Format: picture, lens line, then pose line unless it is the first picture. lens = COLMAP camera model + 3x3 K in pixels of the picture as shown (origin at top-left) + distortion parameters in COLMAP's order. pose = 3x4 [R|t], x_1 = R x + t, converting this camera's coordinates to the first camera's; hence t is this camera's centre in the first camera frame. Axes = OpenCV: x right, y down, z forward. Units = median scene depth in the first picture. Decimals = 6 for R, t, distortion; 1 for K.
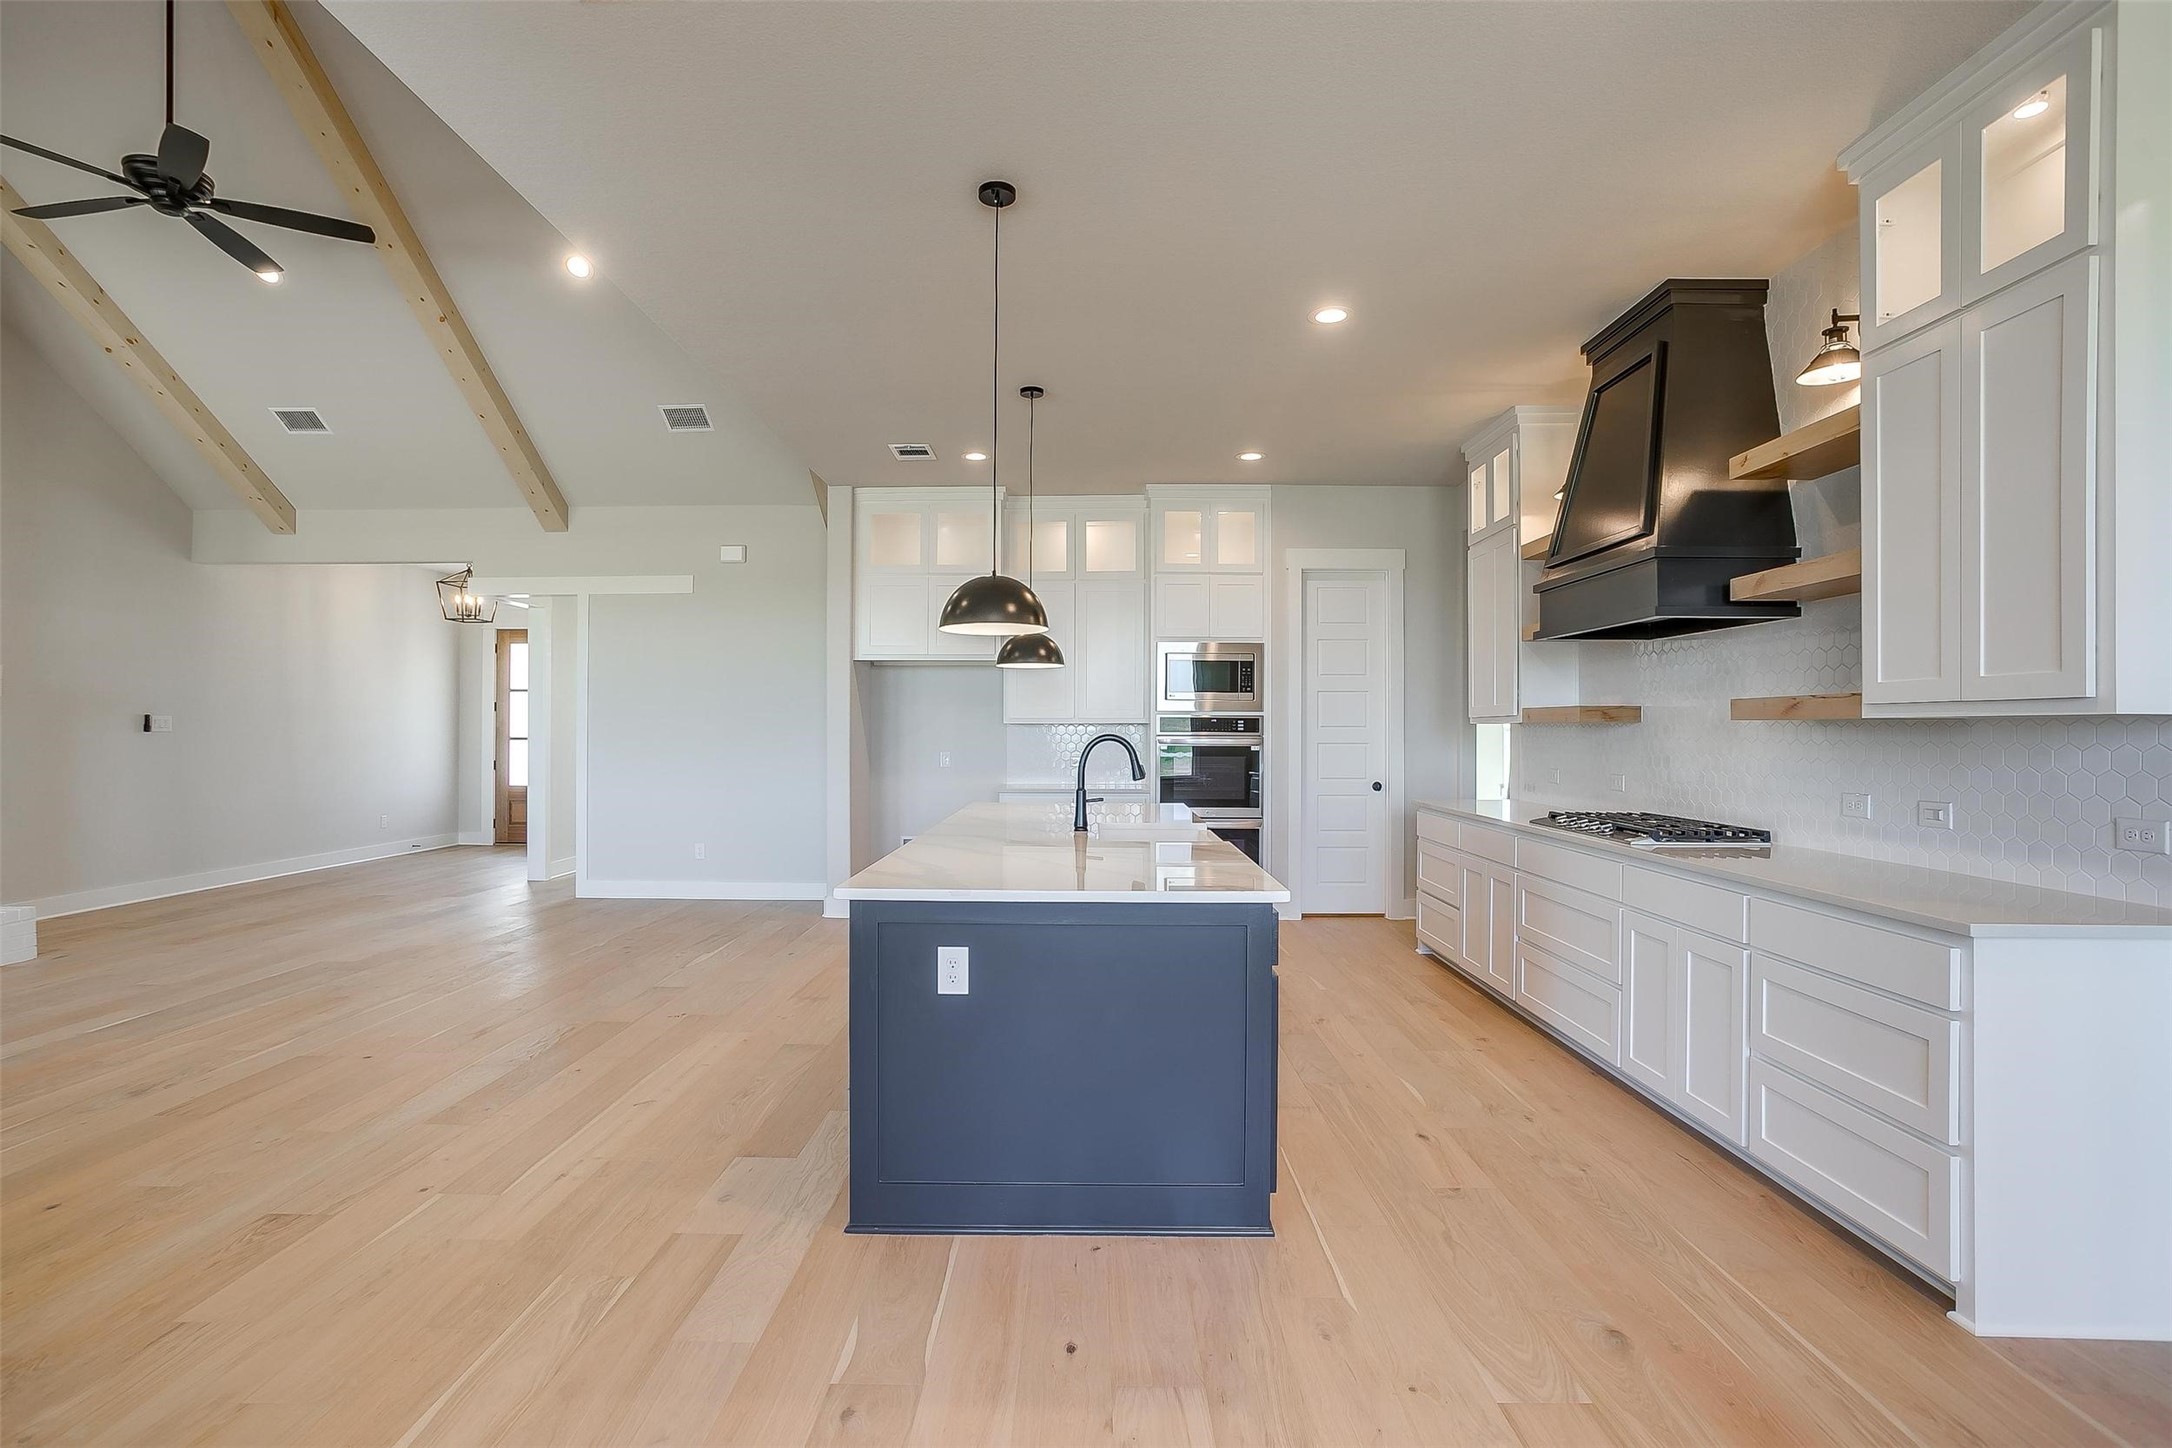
lens RADIAL K [[1058.6, 0, 1070.4], [0, 1058.6, 718.7], [0, 0, 1]] dist [-0.054052, 0.031722]
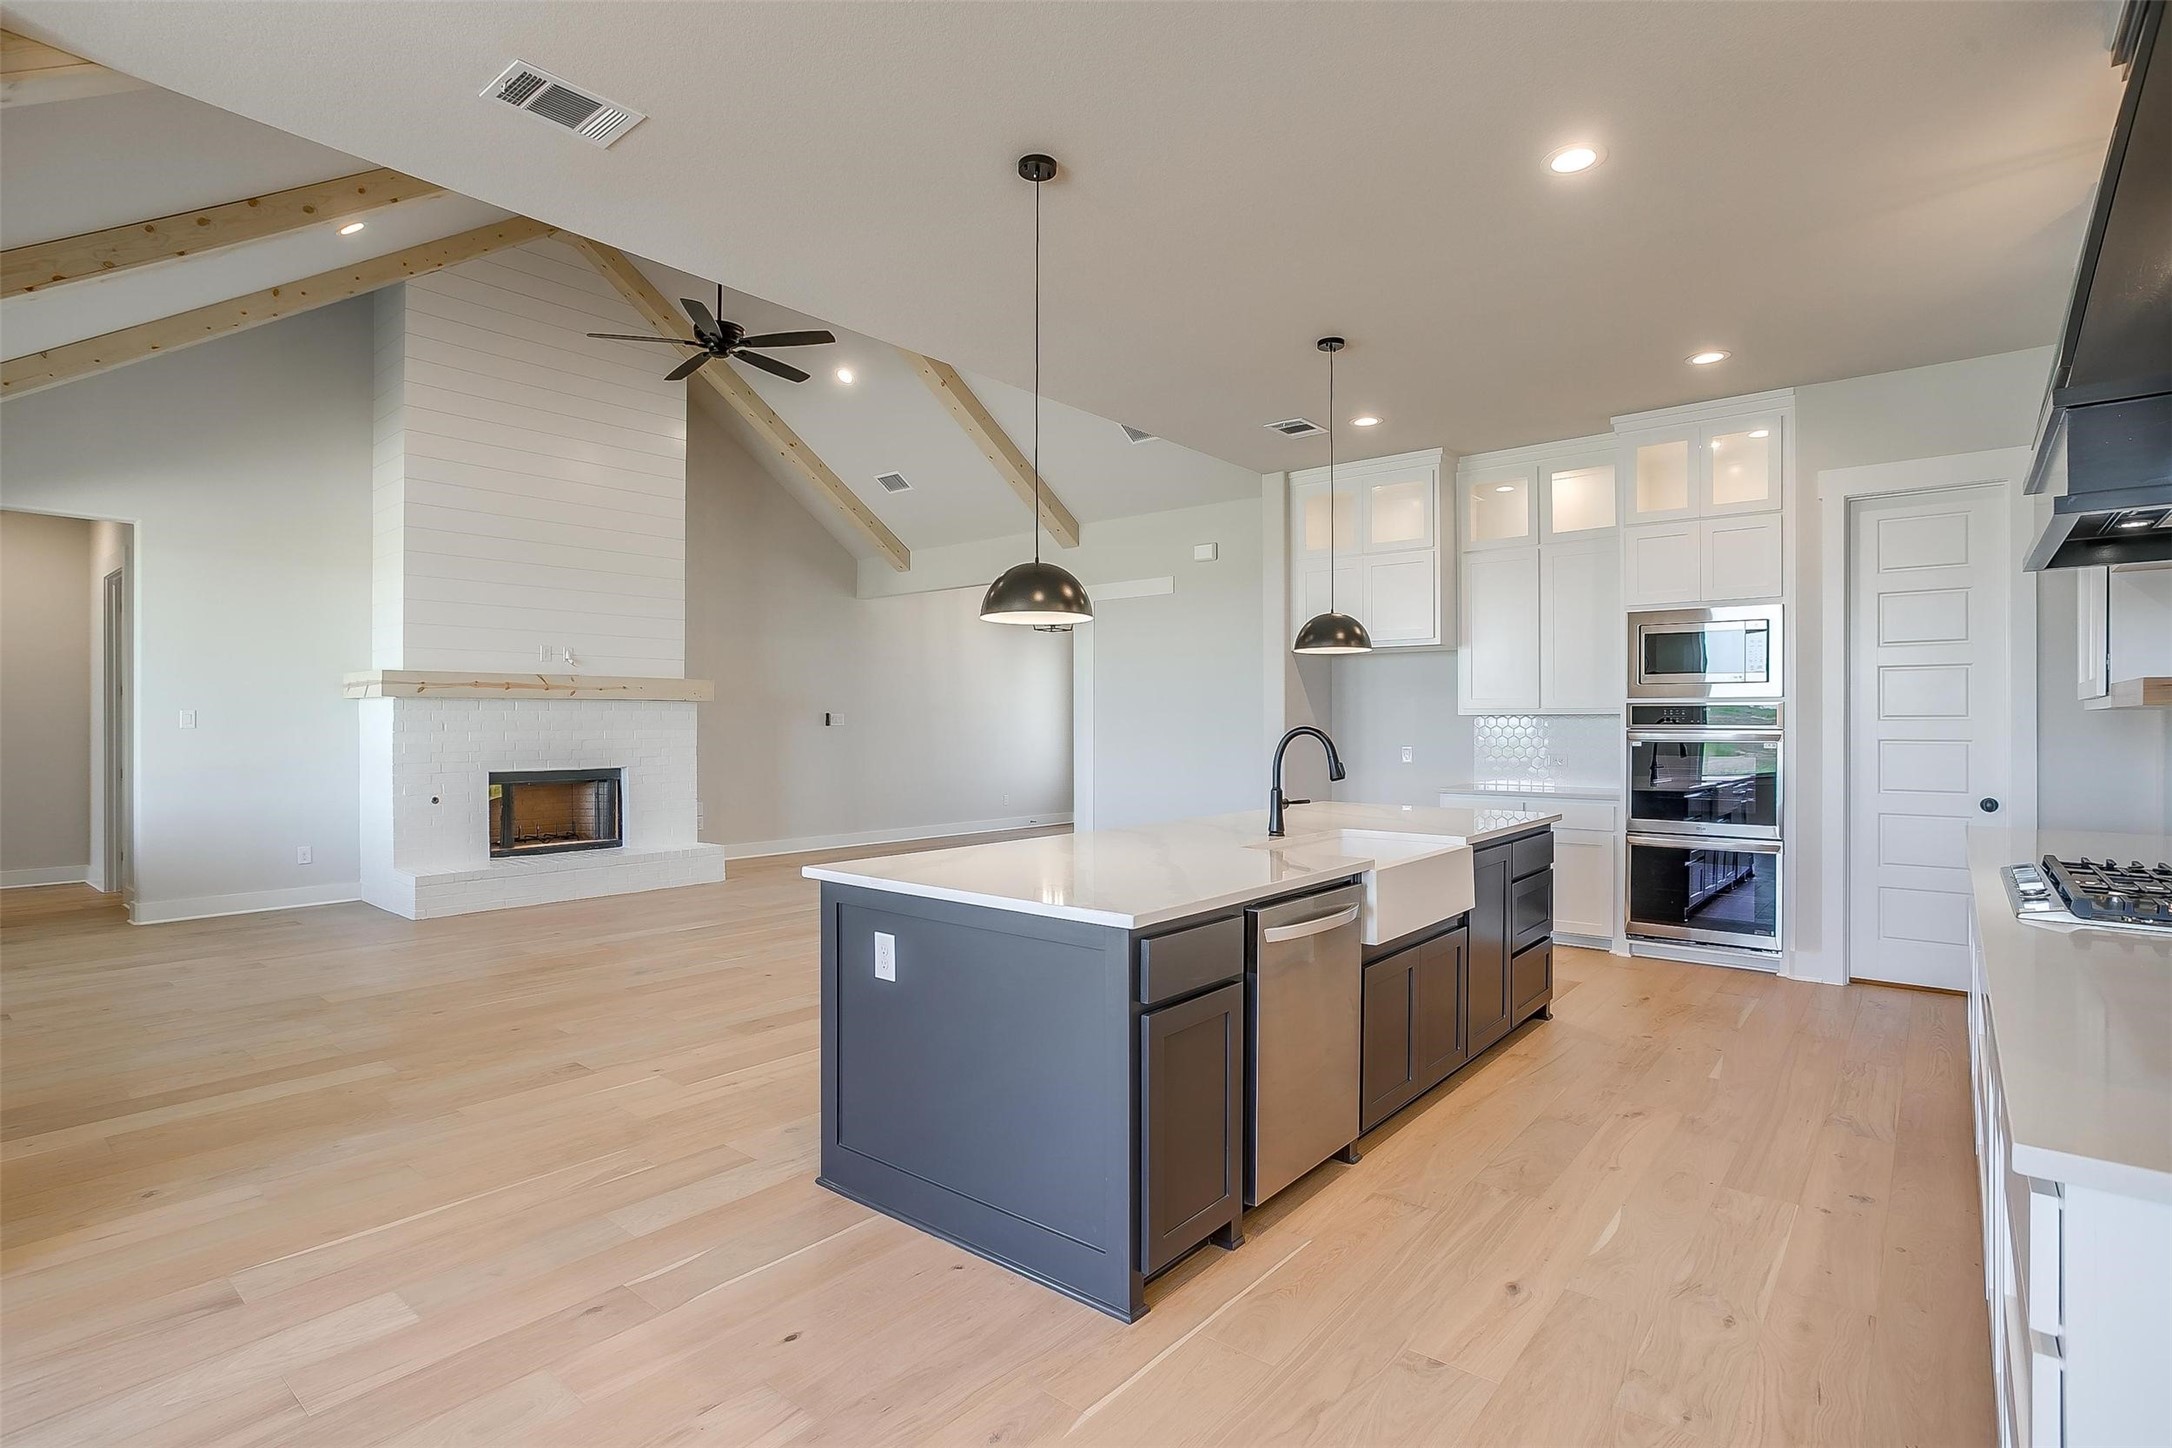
lens RADIAL K [[1062.8, 0, 1073.2], [0, 1062.8, 721.1], [0, 0, 1]] dist [-0.050895, 0.028080]
pose [[0.776241, -0.002879, -0.630430, 0.264050], [0.008722, 0.999943, 0.006173, 0.001422], [0.630376, -0.010290, 0.776222, 0.122161]]
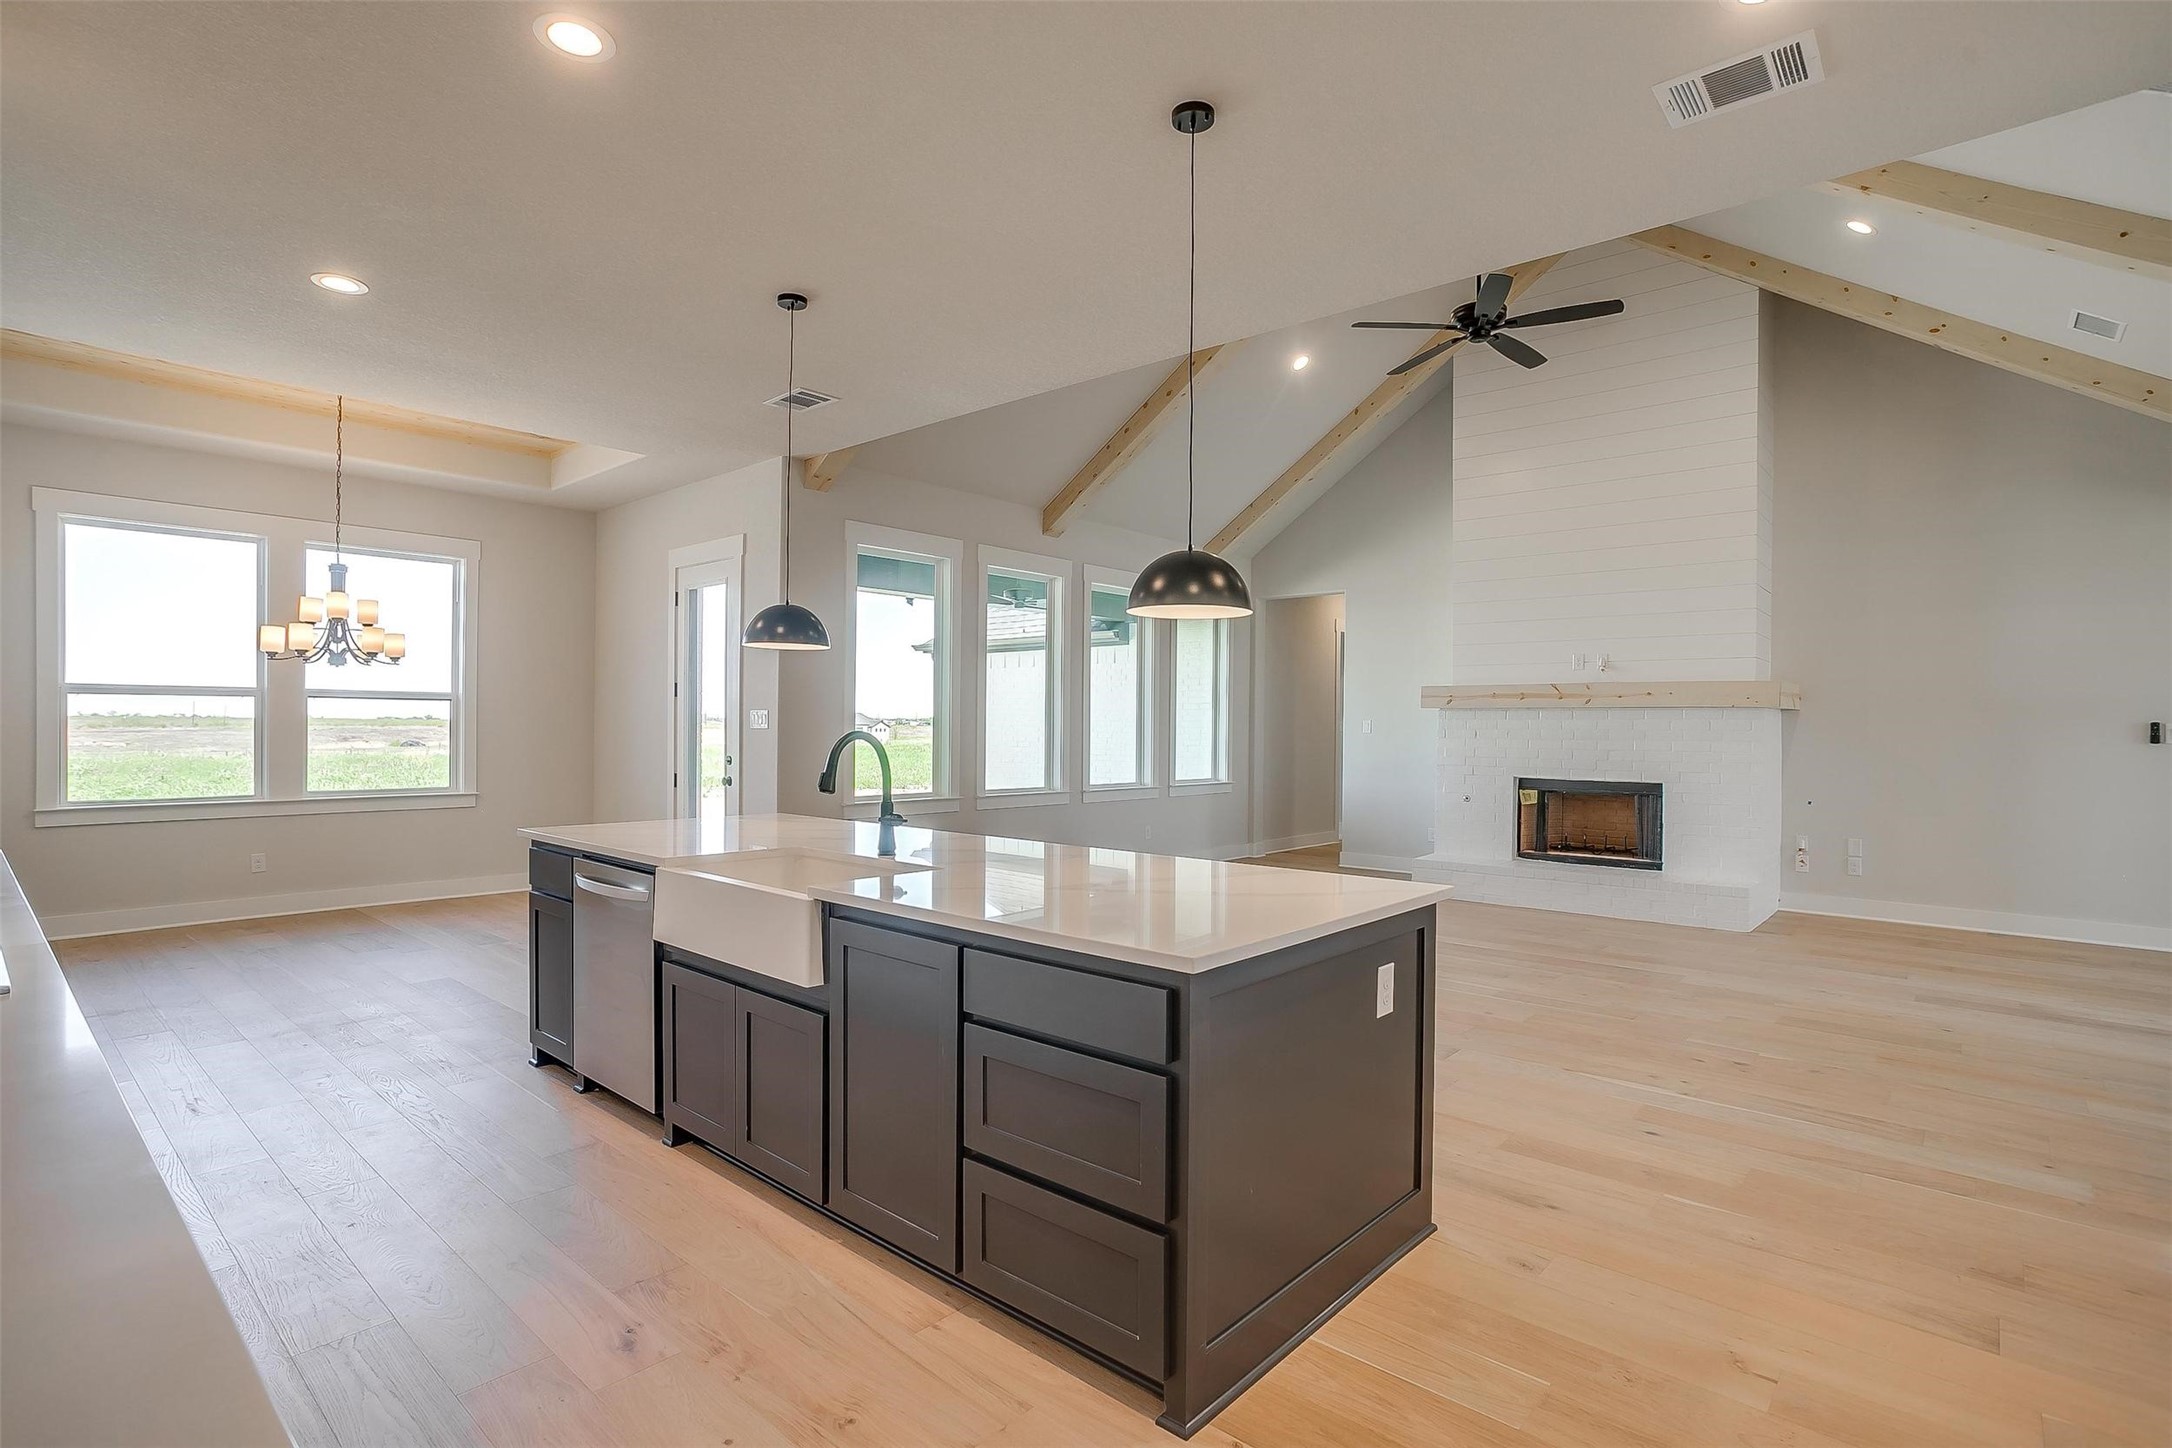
lens RADIAL K [[1058.6, 0, 1070.4], [0, 1058.6, 718.7], [0, 0, 1]] dist [-0.054052, 0.031722]
pose [[-0.659512, -0.014873, -0.751547, 0.307083], [-0.005602, 0.999874, -0.014871, 0.010669], [0.751673, -0.005598, -0.659512, 0.971990]]
